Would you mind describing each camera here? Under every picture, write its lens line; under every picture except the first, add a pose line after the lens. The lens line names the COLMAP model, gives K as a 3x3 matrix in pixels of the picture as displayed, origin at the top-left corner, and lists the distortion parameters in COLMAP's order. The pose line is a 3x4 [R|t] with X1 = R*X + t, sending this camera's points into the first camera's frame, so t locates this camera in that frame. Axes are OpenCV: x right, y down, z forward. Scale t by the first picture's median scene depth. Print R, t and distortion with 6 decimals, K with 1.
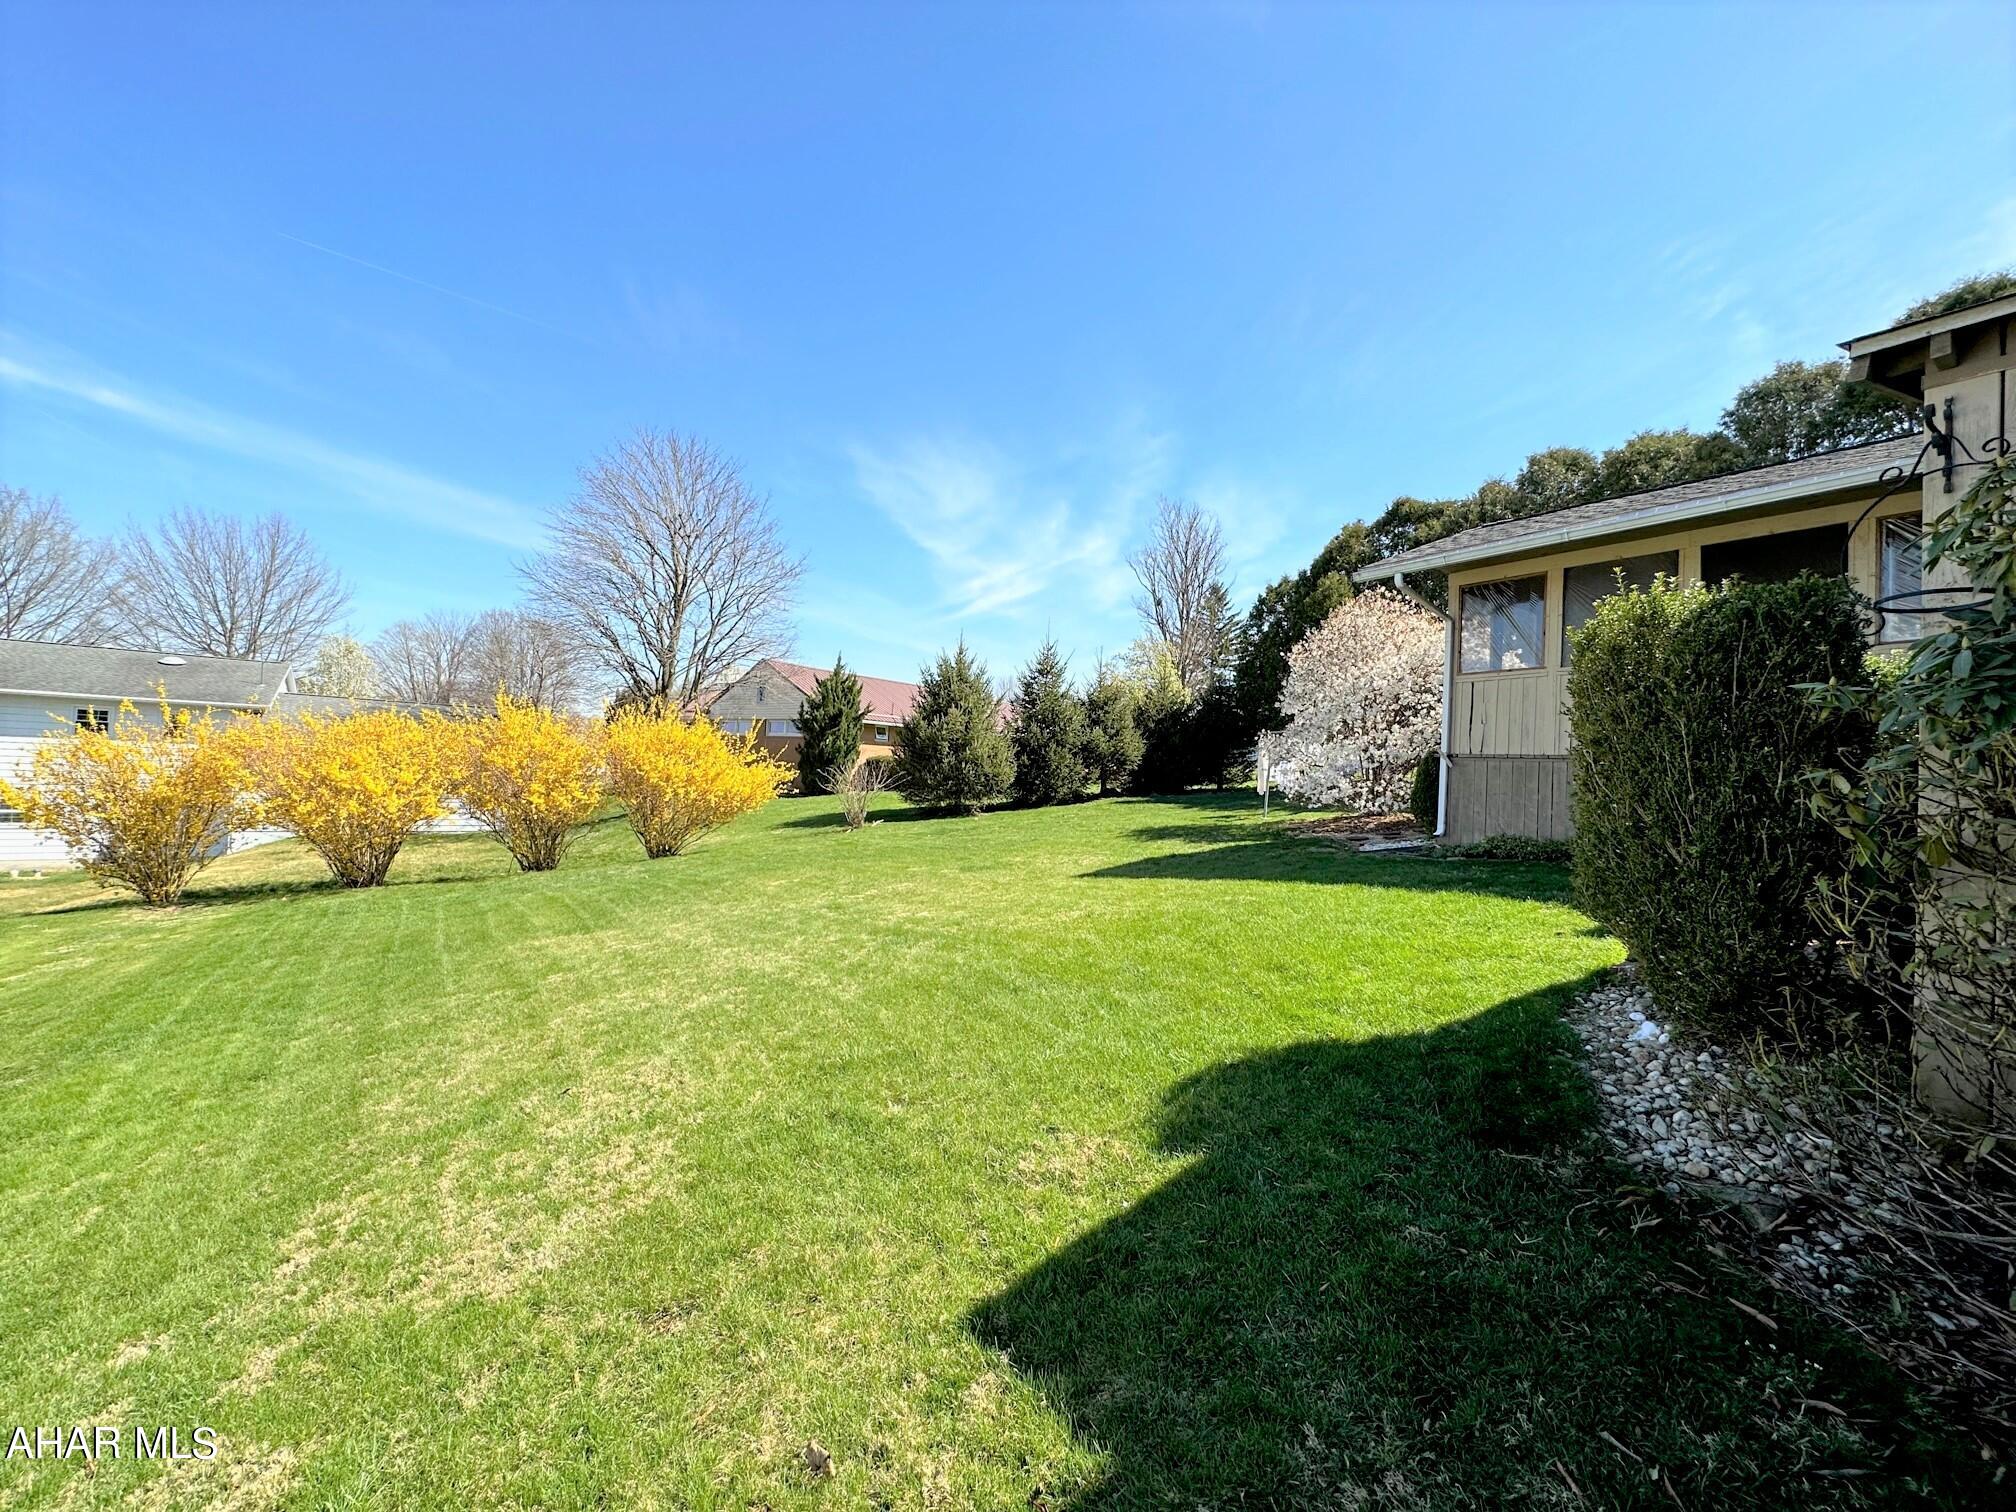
lens RADIAL K [[811.5, 0, 1008.0], [0, 811.5, 756.0], [0, 0, 1]] dist [0.000599, 0.000193]
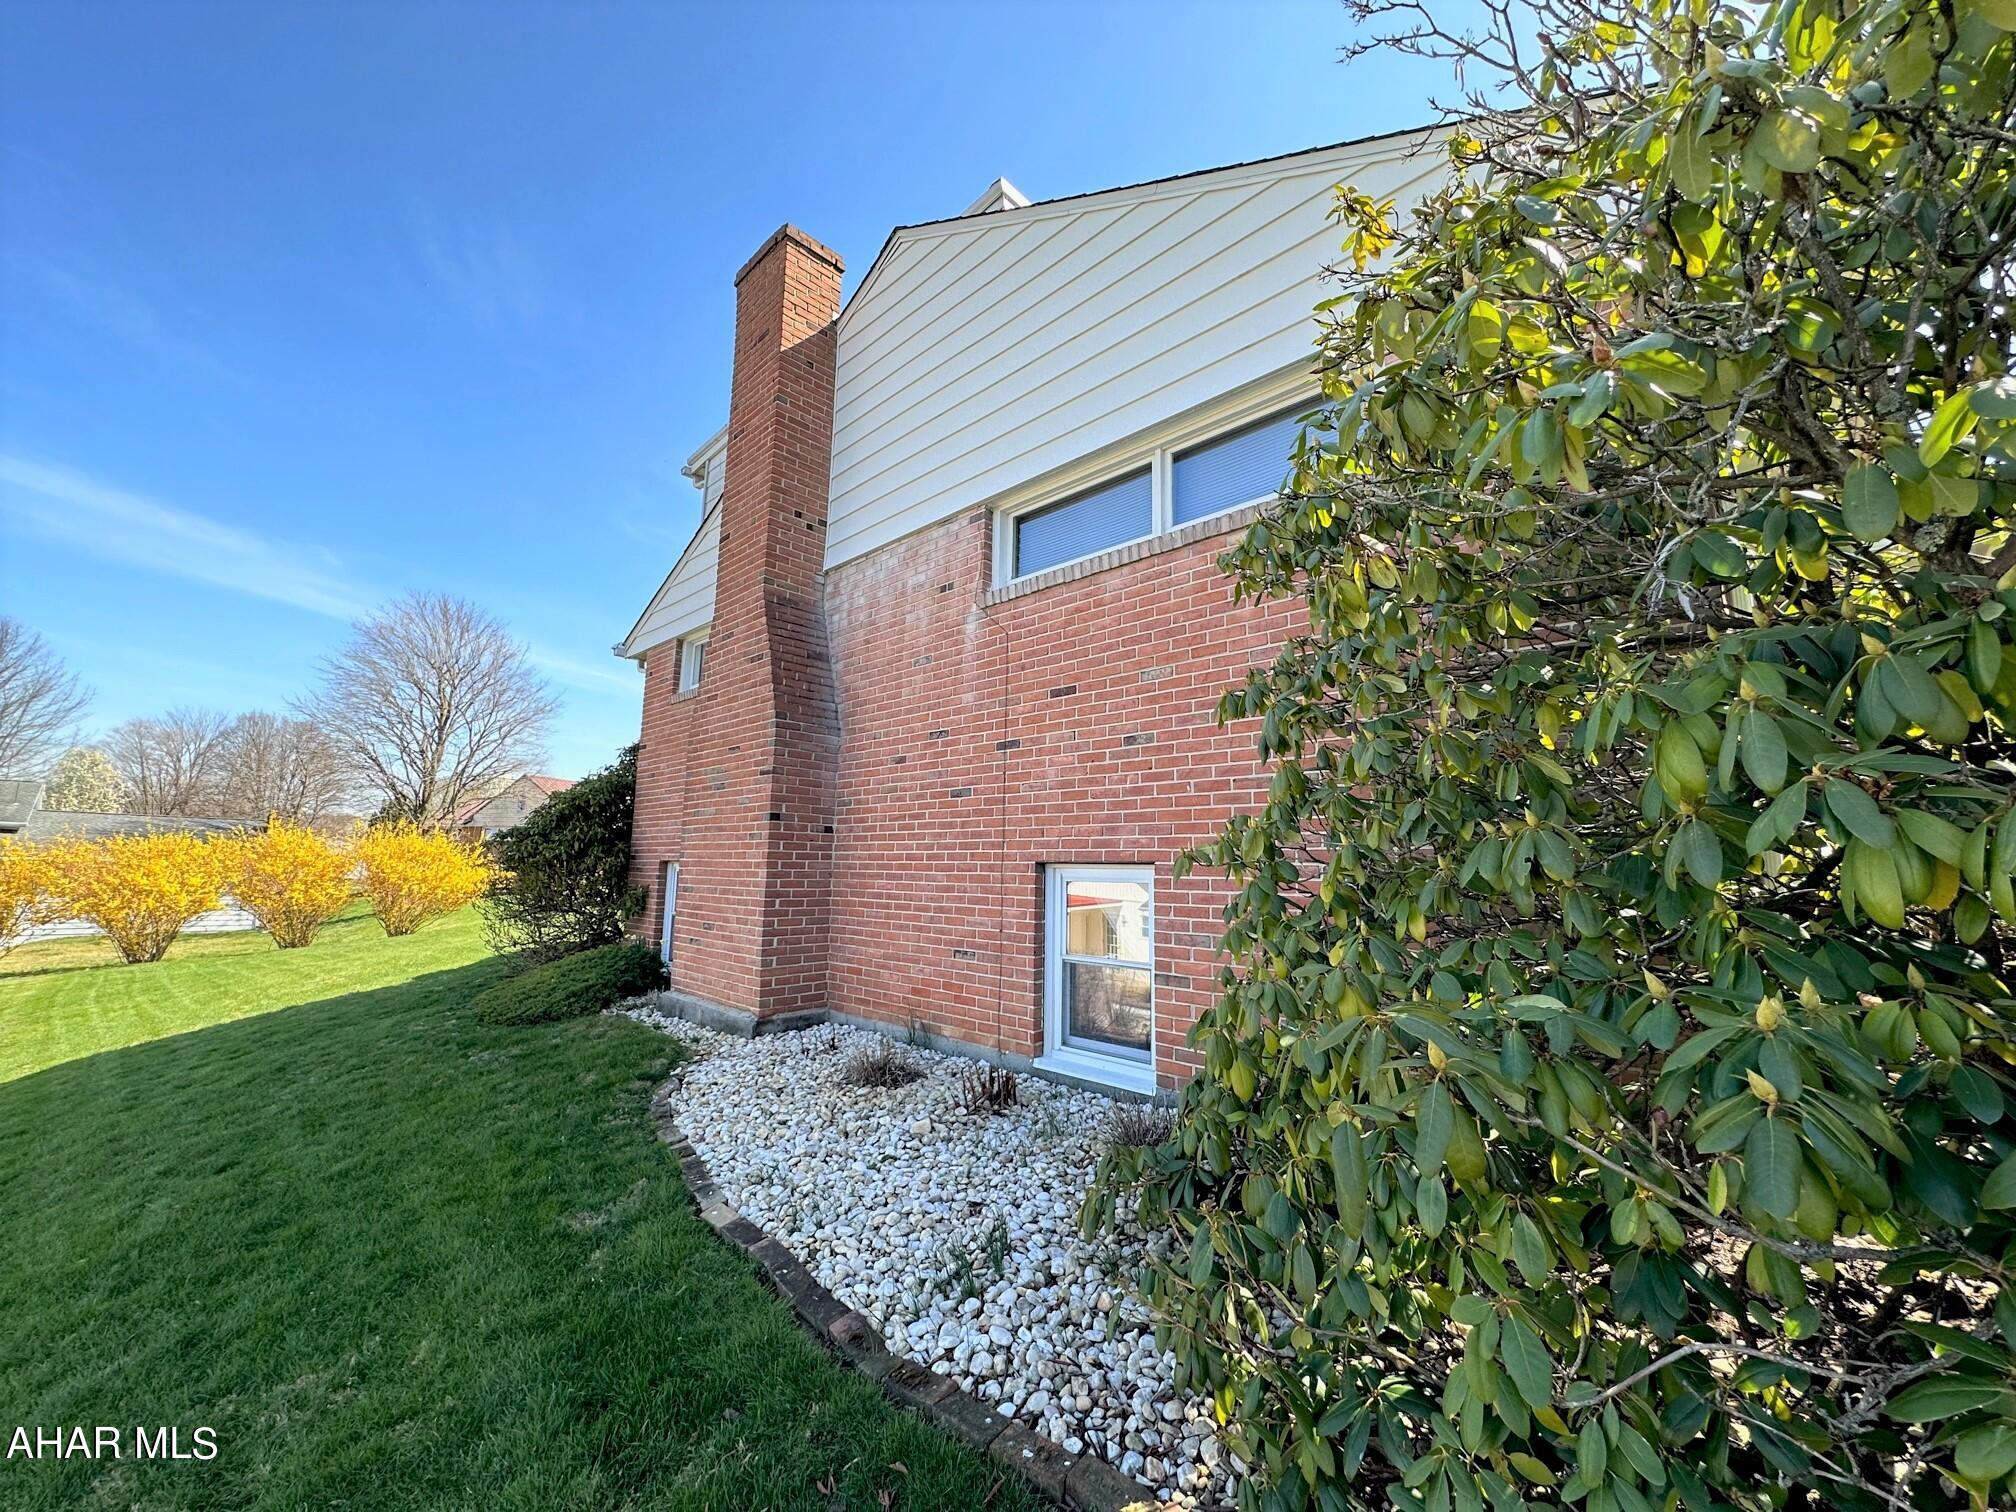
lens RADIAL K [[811.5, 0, 1008.0], [0, 811.5, 756.0], [0, 0, 1]] dist [0.000599, 0.000193]
pose [[0.980824, 0.006143, 0.194798, 0.195599], [0.016110, 0.993527, -0.112444, -0.004718], [-0.194228, 0.113426, 0.974377, -0.353662]]
